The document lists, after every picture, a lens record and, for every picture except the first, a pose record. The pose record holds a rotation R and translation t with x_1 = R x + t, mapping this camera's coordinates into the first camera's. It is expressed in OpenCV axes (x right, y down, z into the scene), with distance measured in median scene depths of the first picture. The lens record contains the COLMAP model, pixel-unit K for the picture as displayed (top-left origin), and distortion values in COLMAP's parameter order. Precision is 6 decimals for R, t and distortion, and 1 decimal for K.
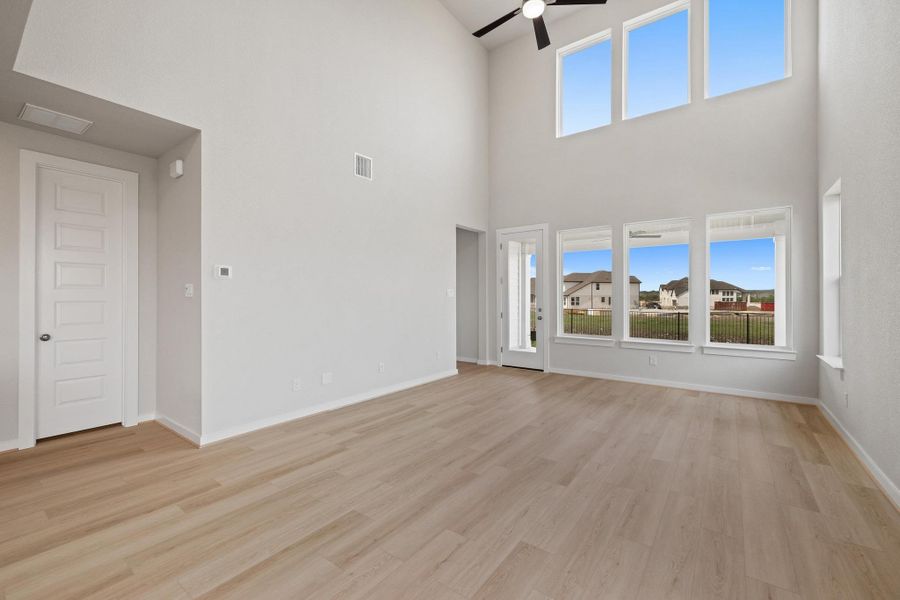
lens RADIAL K [[376.8, 0, 446.1], [0, 376.8, 295.8], [0, 0, 1]] dist [0.000659, 0.000227]
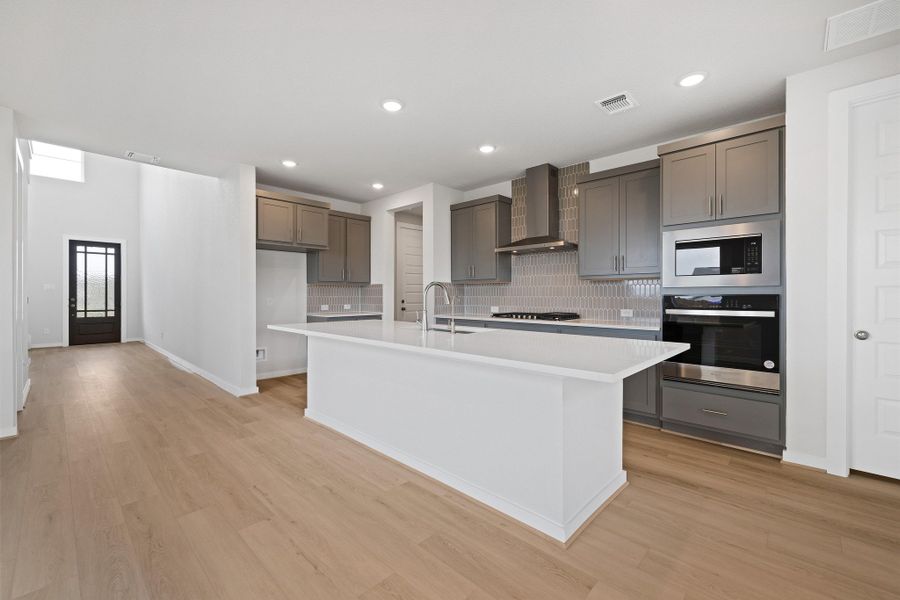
lens RADIAL K [[376.8, 0, 446.1], [0, 376.8, 295.8], [0, 0, 1]] dist [0.000659, 0.000227]
pose [[-0.123521, 0.002162, -0.992340, -0.185820], [0.003174, 0.999993, 0.001784, 0.023780], [0.992337, -0.002929, -0.123527, 0.228439]]
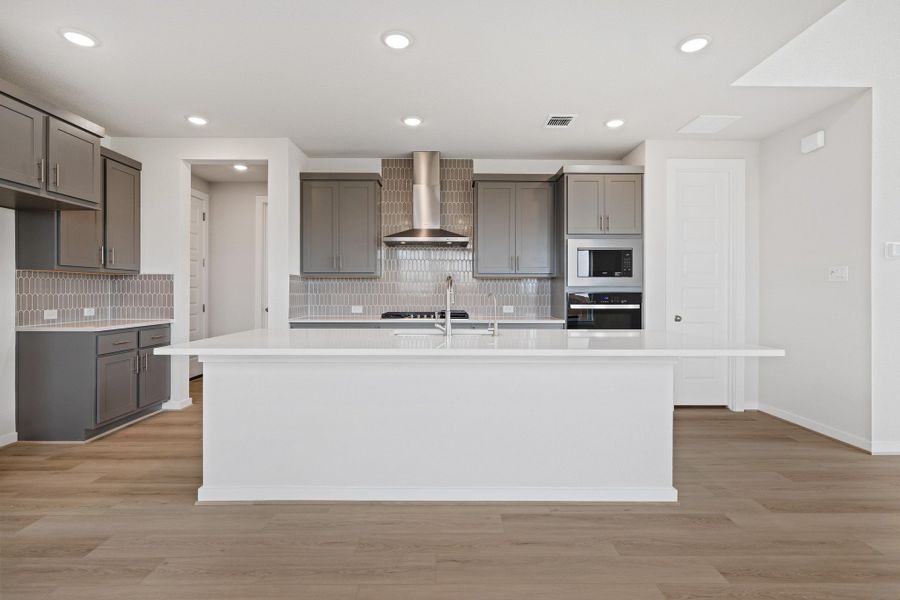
lens RADIAL K [[432.2, 0, 450.6], [0, 432.2, 293.7], [0, 0, 1]] dist [-0.002206, 0.000046]
pose [[0.606667, 0.005058, -0.794940, -0.348364], [-0.000416, 0.999982, 0.006045, 0.021288], [0.794956, -0.003336, 0.606658, -0.284408]]
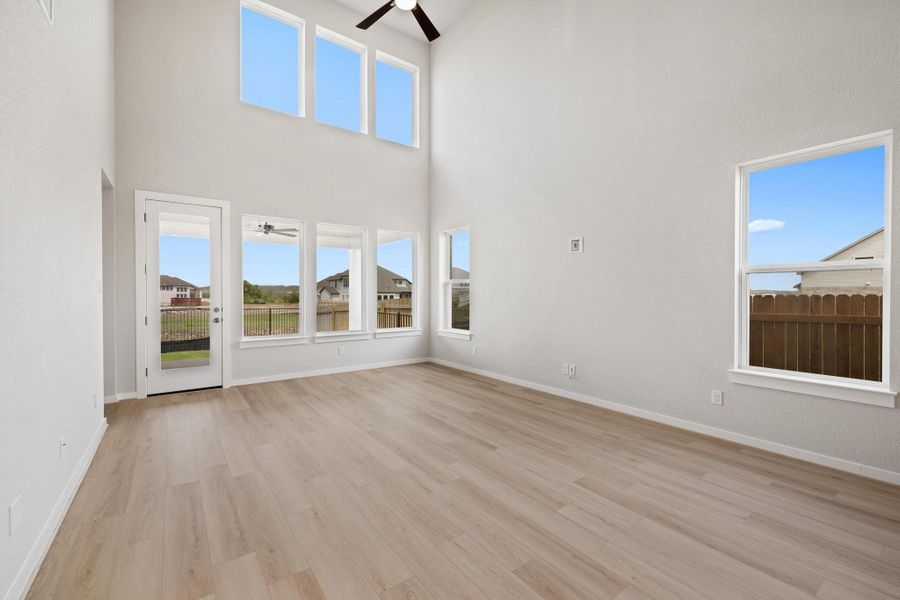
lens RADIAL K [[376.8, 0, 446.1], [0, 376.8, 295.8], [0, 0, 1]] dist [0.000659, 0.000227]
pose [[0.292897, -0.004817, 0.956132, -0.557060], [-0.005113, 0.999965, 0.006604, 0.000862], [-0.956130, -0.006823, 0.292862, 0.497458]]
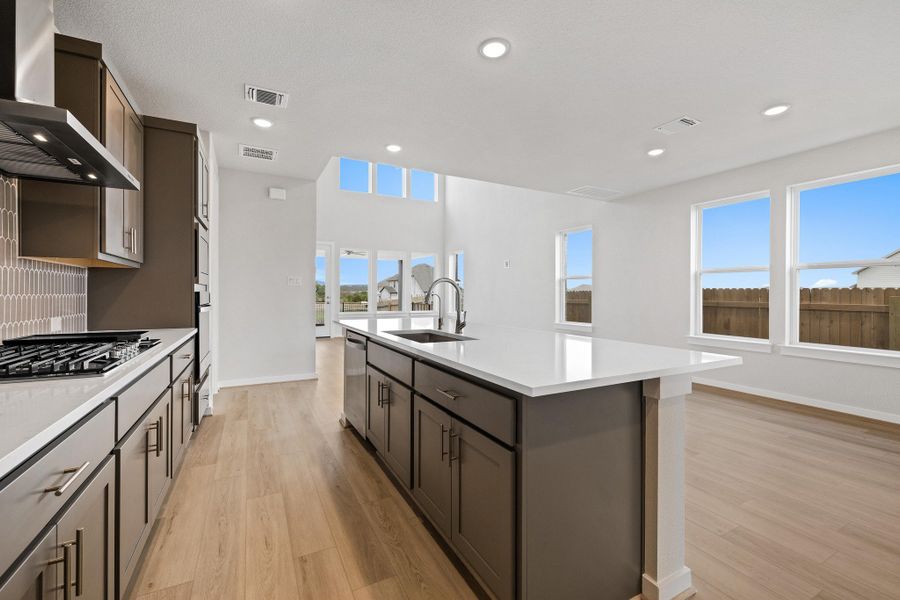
lens RADIAL K [[376.8, 0, 446.1], [0, 376.8, 295.8], [0, 0, 1]] dist [0.000659, 0.000227]
pose [[0.434027, -0.003080, 0.900895, -1.439520], [-0.008679, 0.999933, 0.007600, 0.022500], [-0.900858, -0.011117, 0.433971, -0.148414]]
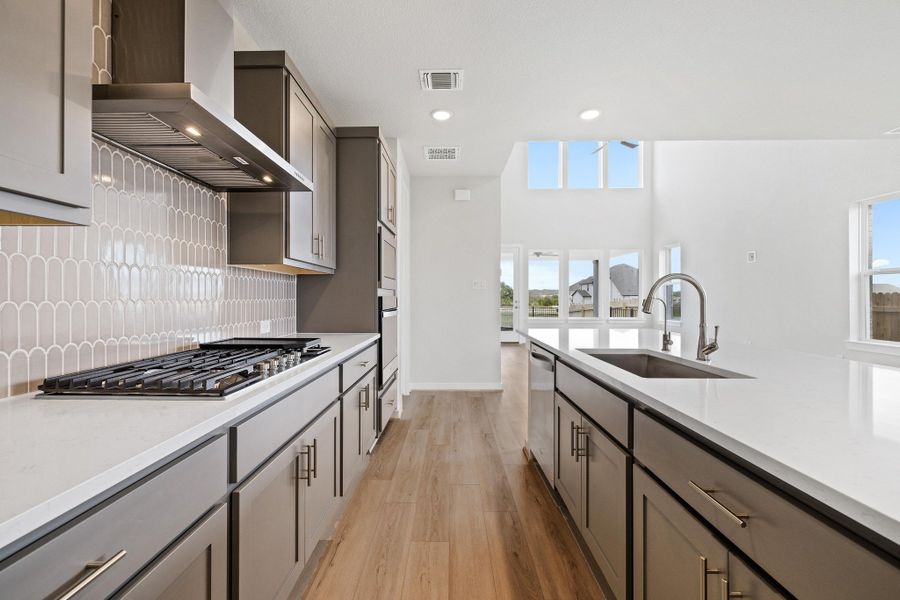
lens RADIAL K [[376.8, 0, 446.1], [0, 376.8, 295.8], [0, 0, 1]] dist [0.000659, 0.000227]
pose [[0.810450, 0.002805, 0.585802, -1.315107], [-0.003627, 0.999993, 0.000230, 0.022739], [-0.585797, -0.002311, 0.810454, -0.057480]]
